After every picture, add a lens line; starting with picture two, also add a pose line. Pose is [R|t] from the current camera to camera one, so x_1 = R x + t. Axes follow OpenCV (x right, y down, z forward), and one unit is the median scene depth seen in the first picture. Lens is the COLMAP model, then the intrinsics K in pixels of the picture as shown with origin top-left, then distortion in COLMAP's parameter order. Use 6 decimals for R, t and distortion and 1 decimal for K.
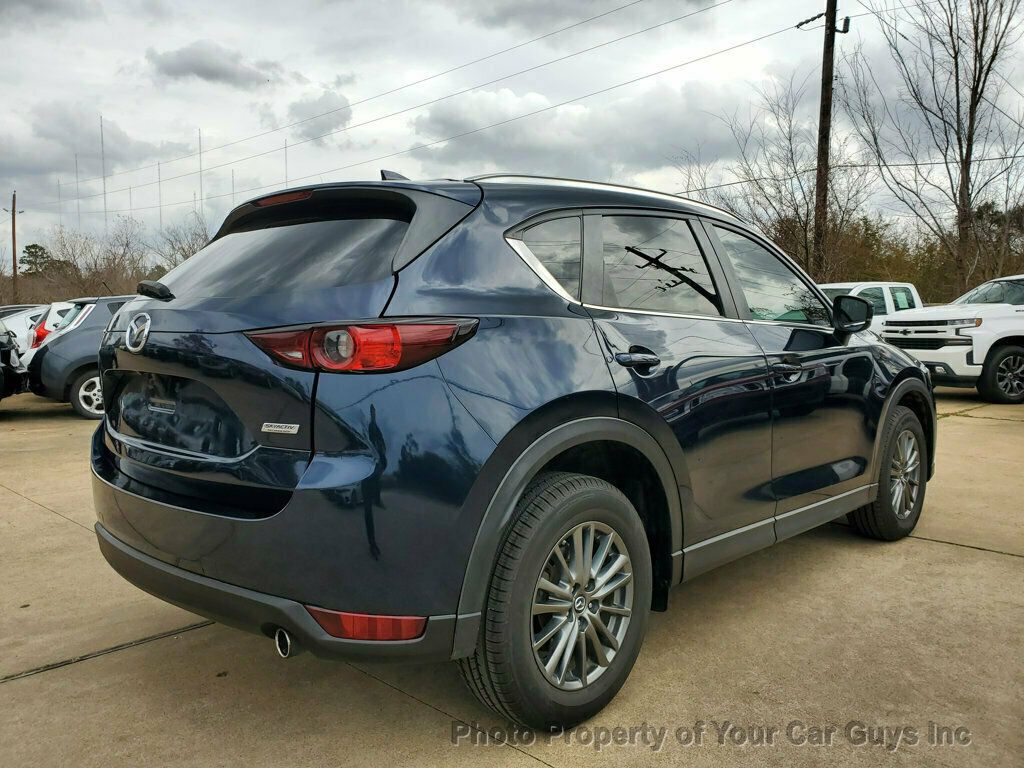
lens RADIAL K [[805.0, 0, 507.6], [0, 805.0, 379.0], [0, 0, 1]] dist [0.007734, 0.021582]
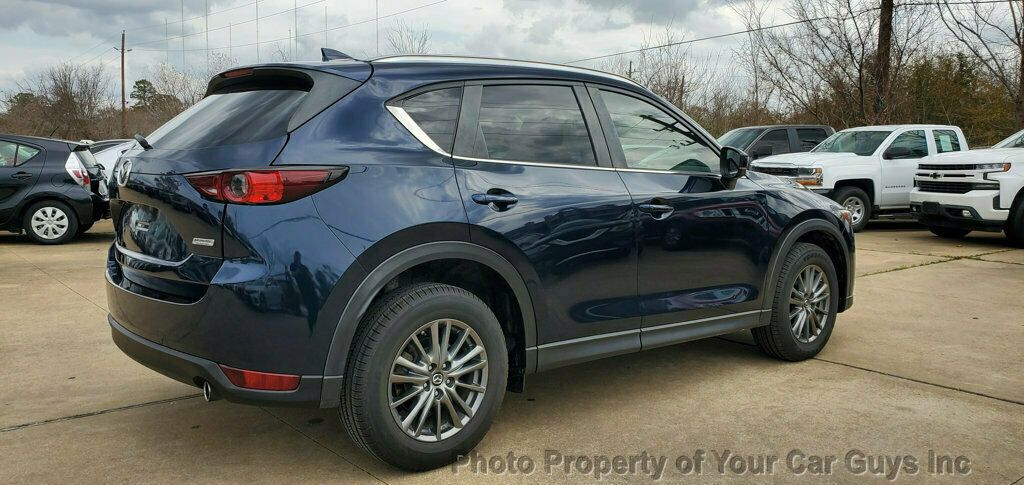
lens RADIAL K [[795.3, 0, 502.1], [0, 795.3, 245.5], [0, 0, 1]] dist [0.036165, -0.019738]
pose [[0.994154, 0.023649, -0.105347, 0.292585], [-0.019569, 0.999024, 0.039601, 0.000001], [0.106180, -0.037308, 0.993647, -0.267163]]
